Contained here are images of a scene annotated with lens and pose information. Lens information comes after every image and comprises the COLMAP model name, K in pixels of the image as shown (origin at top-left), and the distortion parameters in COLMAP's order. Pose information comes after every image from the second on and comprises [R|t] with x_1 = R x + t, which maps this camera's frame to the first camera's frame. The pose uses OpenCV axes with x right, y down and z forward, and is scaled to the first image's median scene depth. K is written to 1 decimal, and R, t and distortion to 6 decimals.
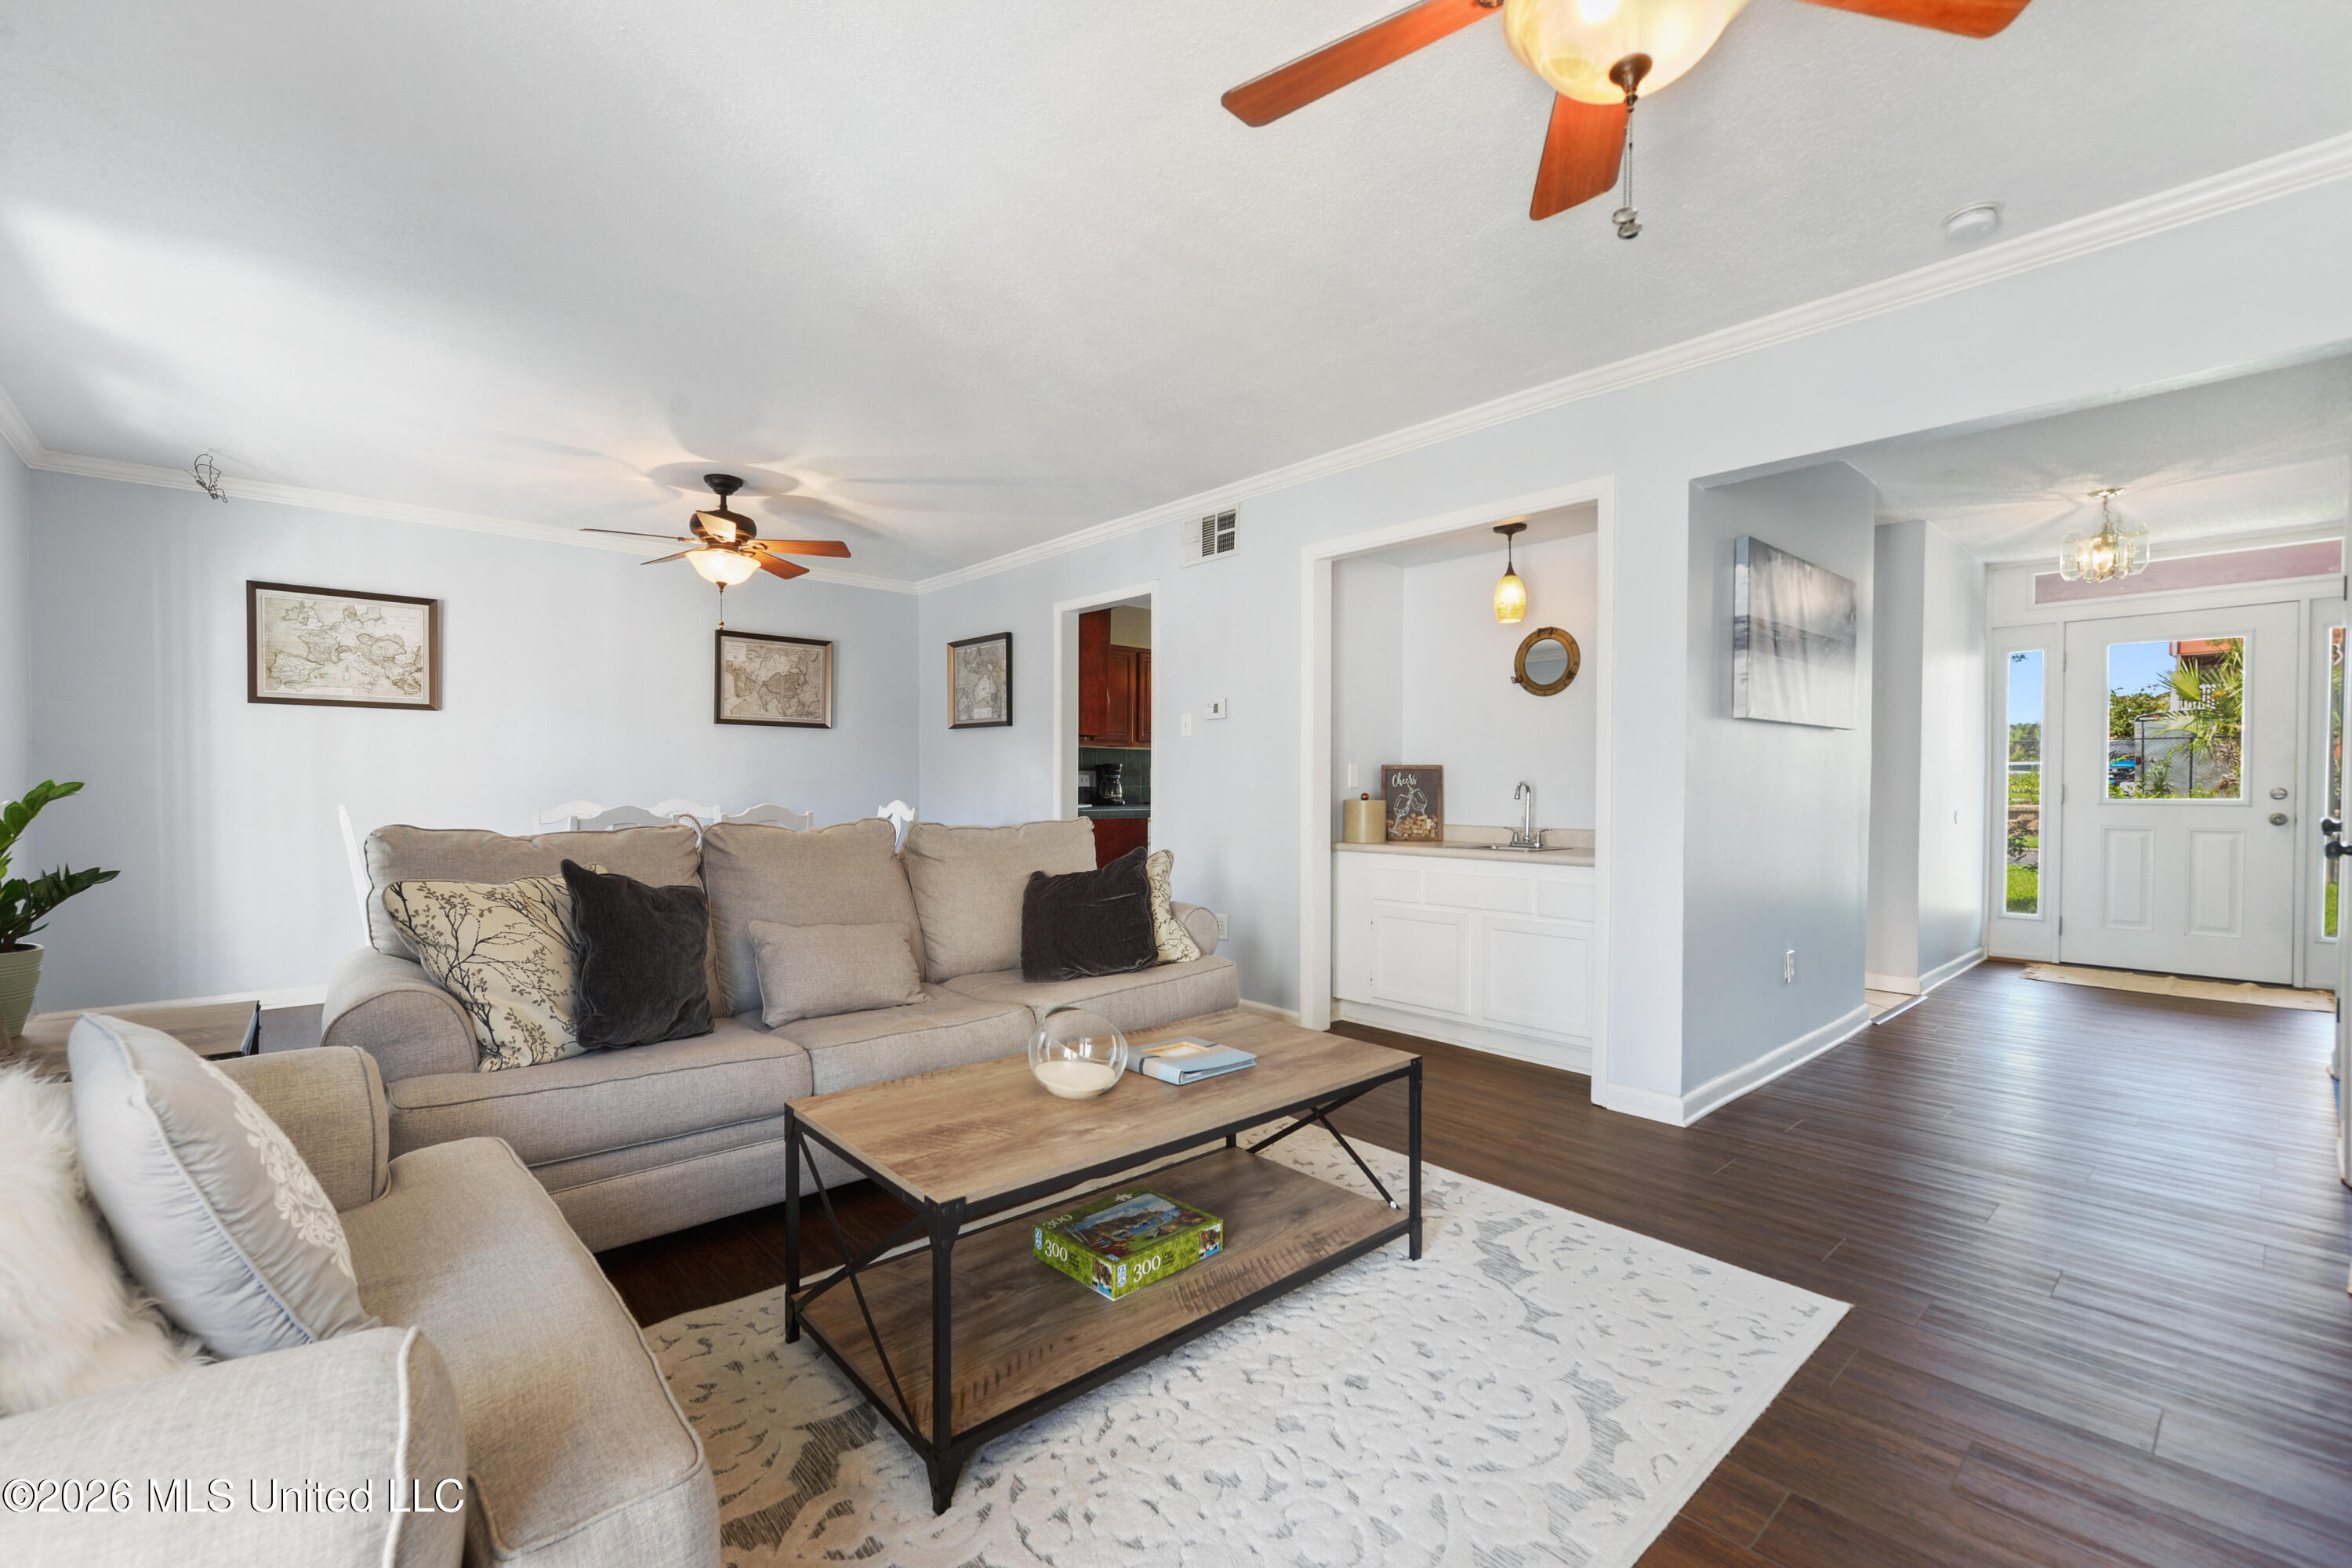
lens RADIAL K [[1001.6, 0, 1145.1], [0, 1001.6, 771.4], [0, 0, 1]] dist [0.013860, -0.000193]
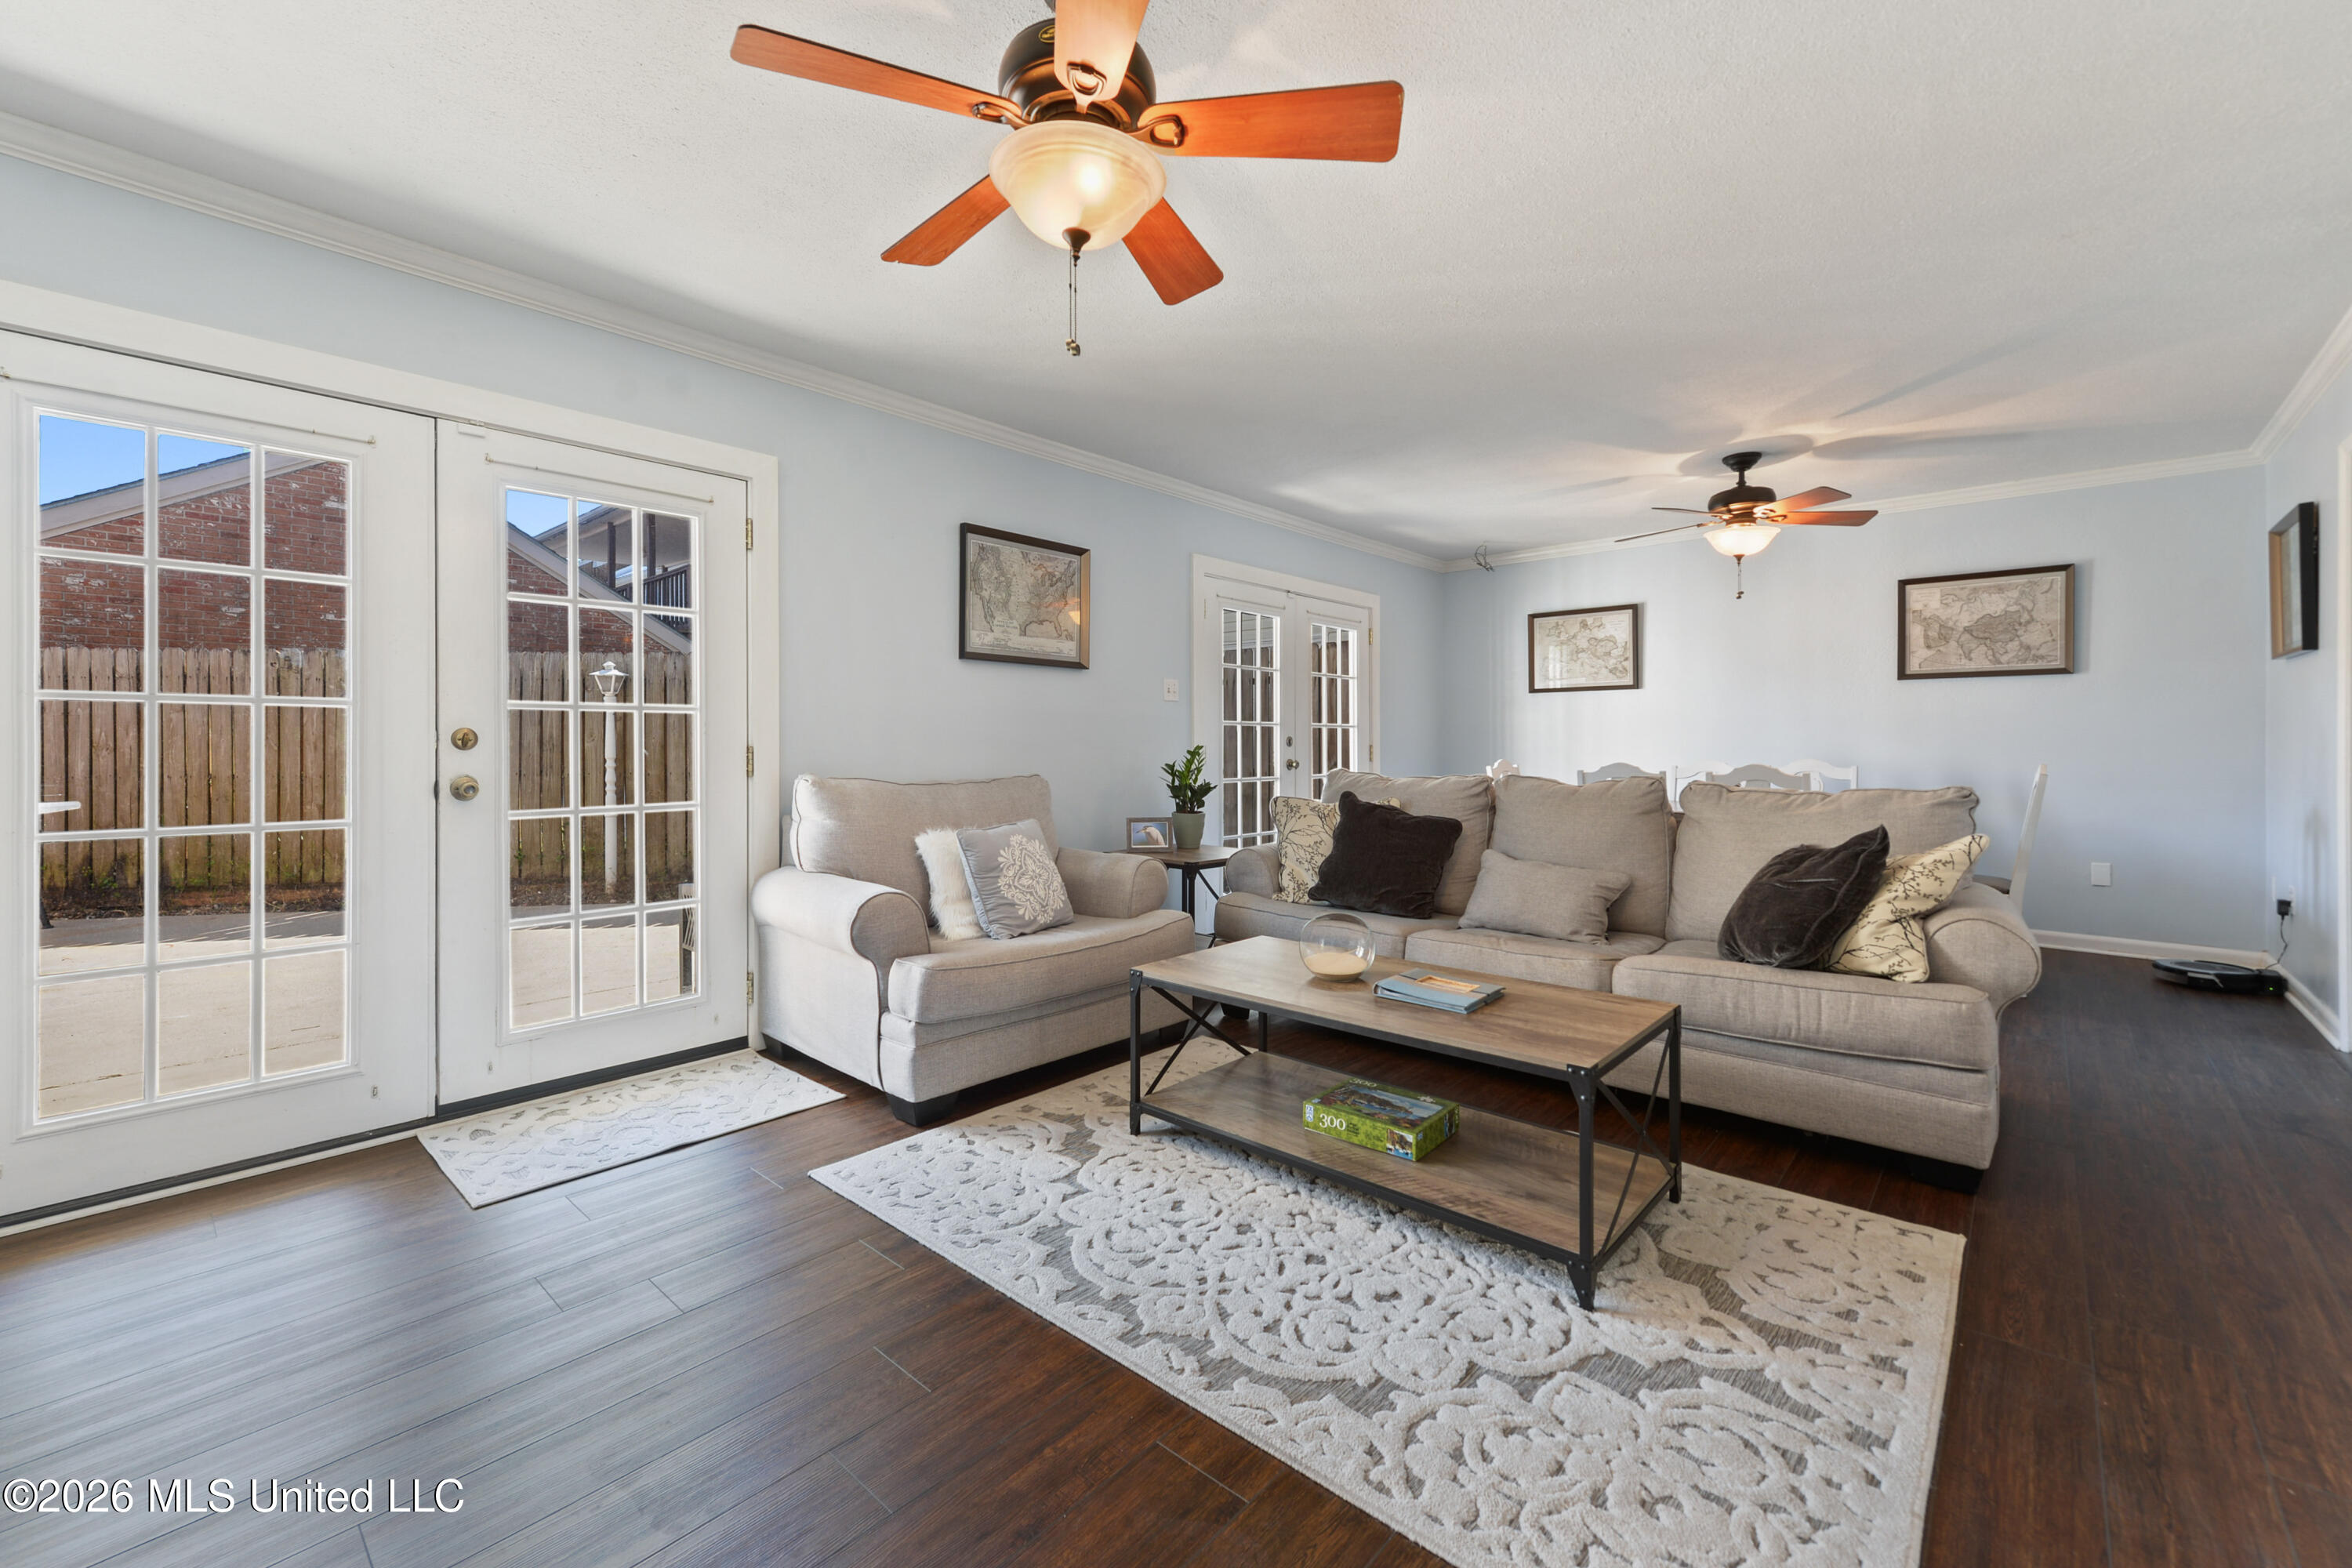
lens RADIAL K [[962.1, 0, 1183.7], [0, 962.1, 735.0], [0, 0, 1]] dist [0.027928, -0.000229]
pose [[0.130003, -0.012381, -0.991436, 0.514282], [0.017562, 0.999794, -0.010182, 0.002357], [0.991358, -0.016088, 0.130194, 0.278321]]
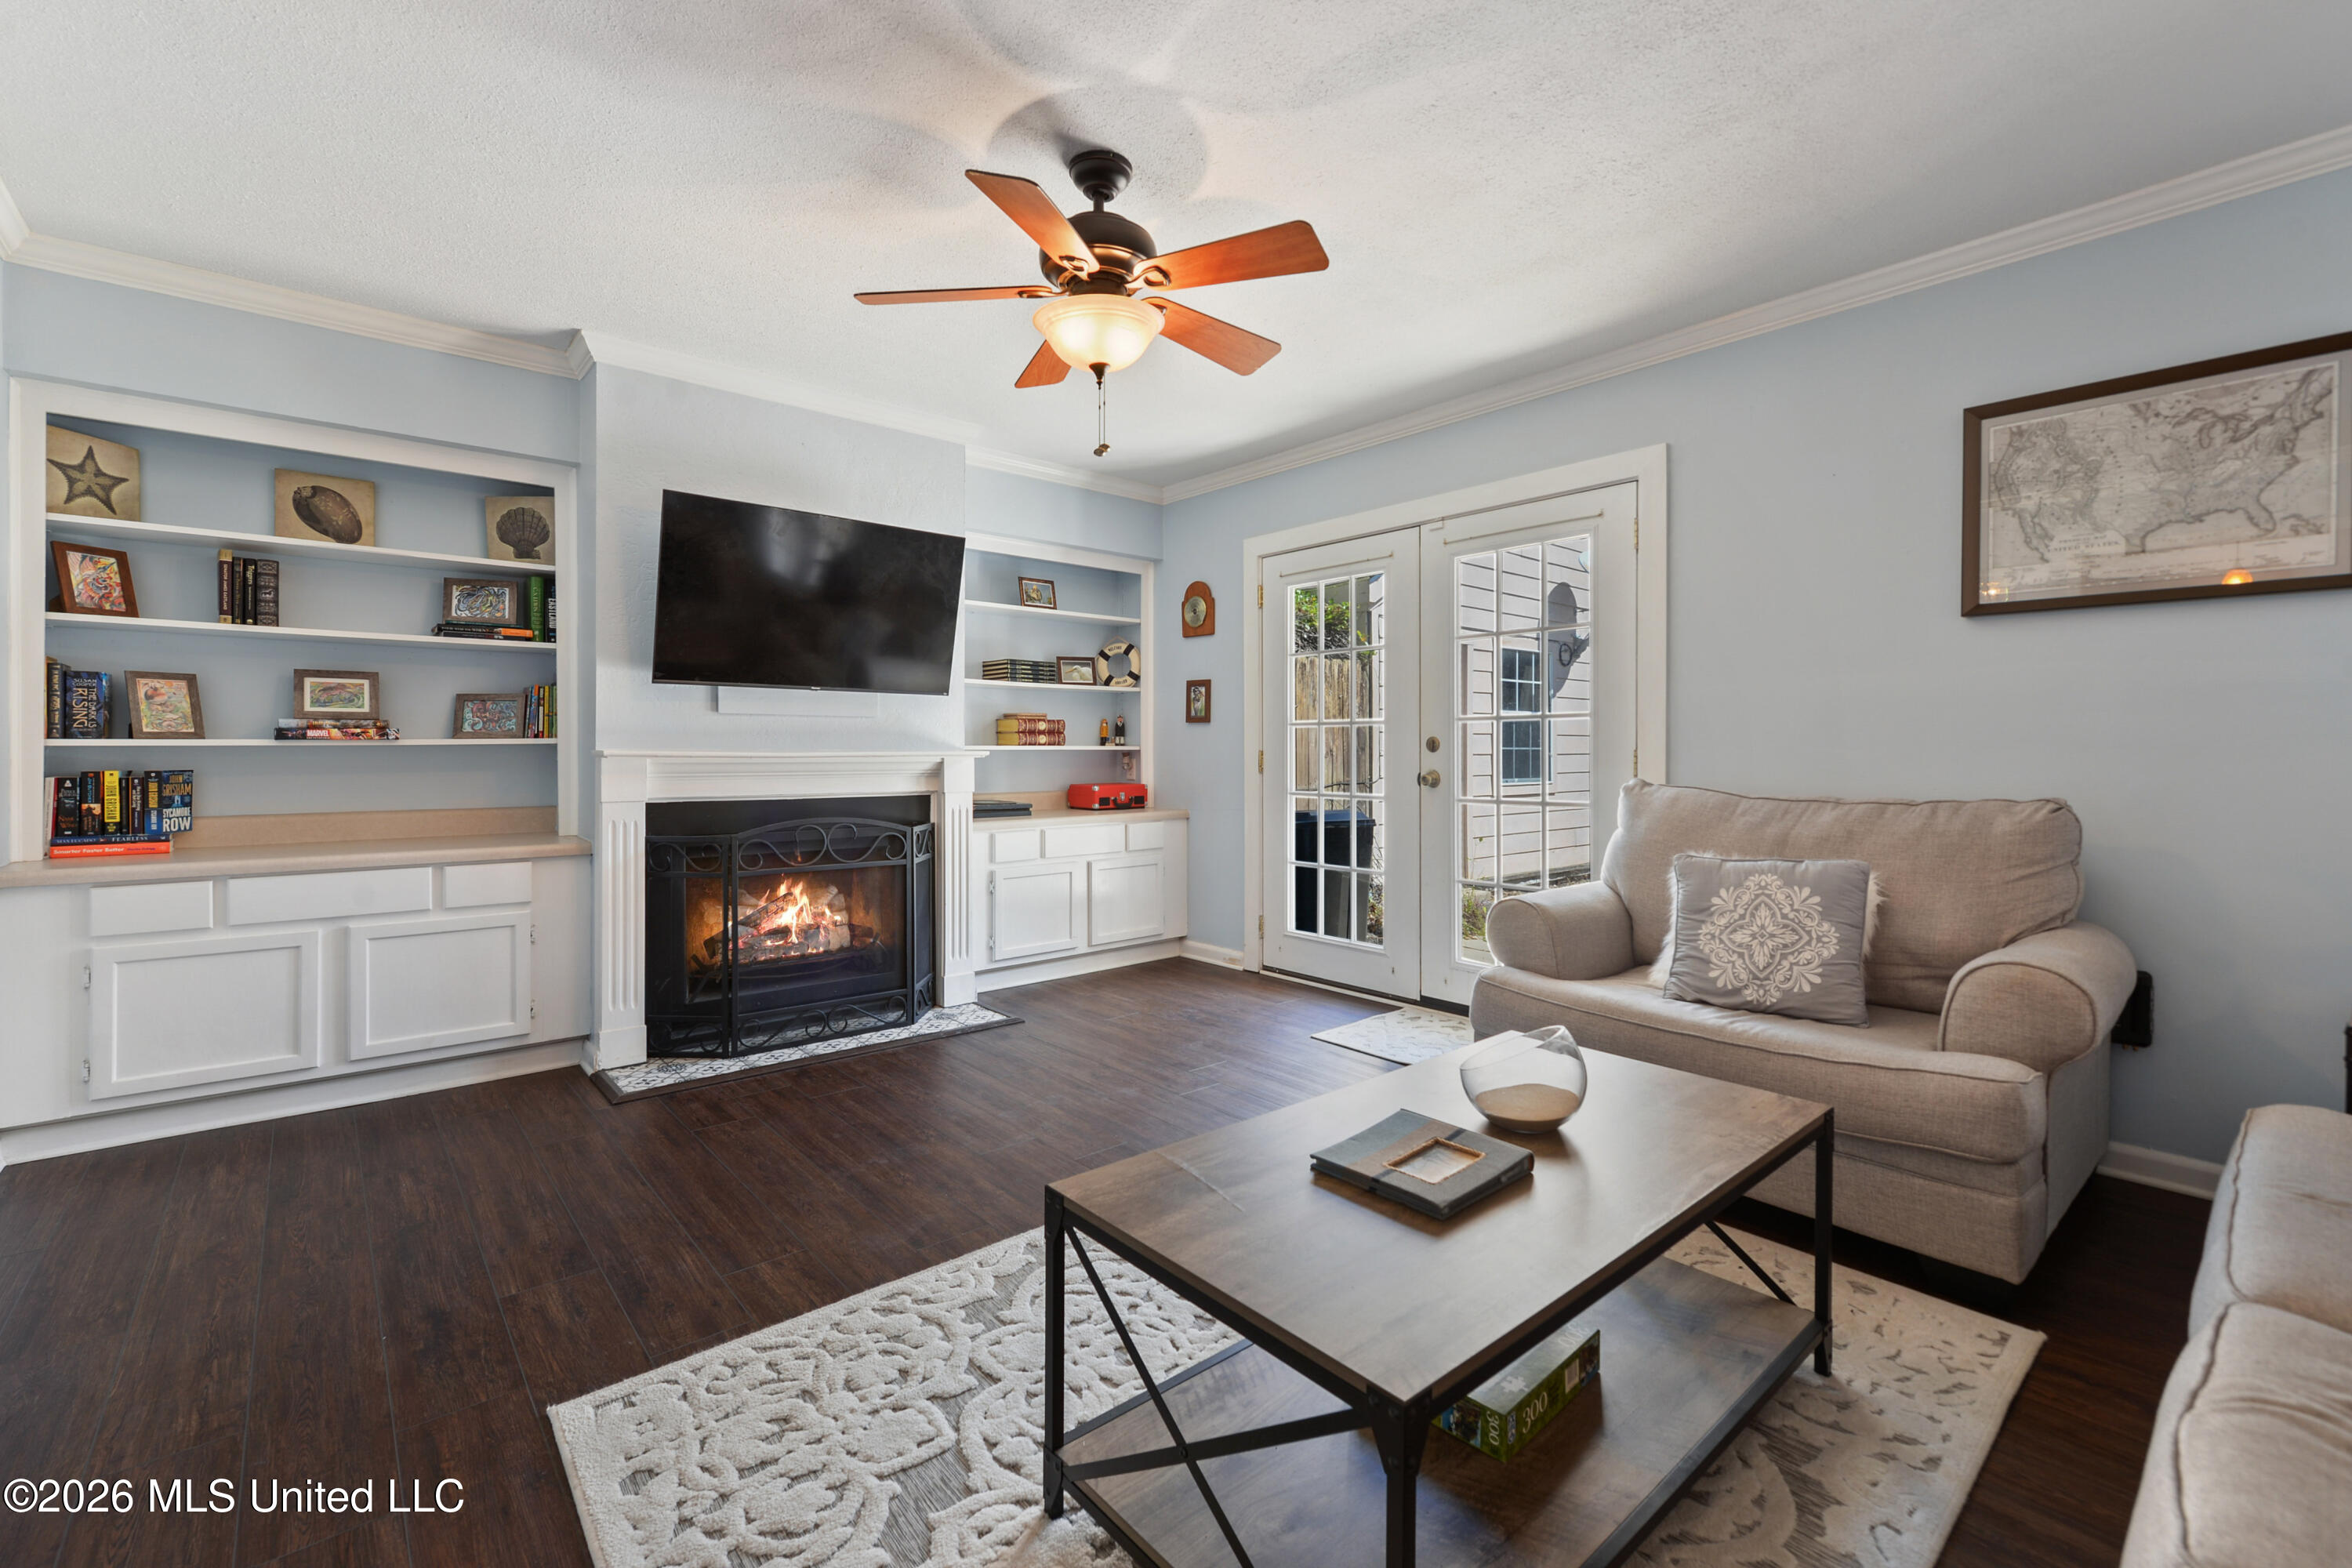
lens RADIAL K [[1001.6, 0, 1145.1], [0, 1001.6, 771.4], [0, 0, 1]] dist [0.013860, -0.000193]
pose [[-0.999747, -0.005537, 0.021778, 0.098179], [-0.005400, 0.999965, 0.006320, 0.010579], [-0.021812, 0.006201, -0.999743, 0.800163]]
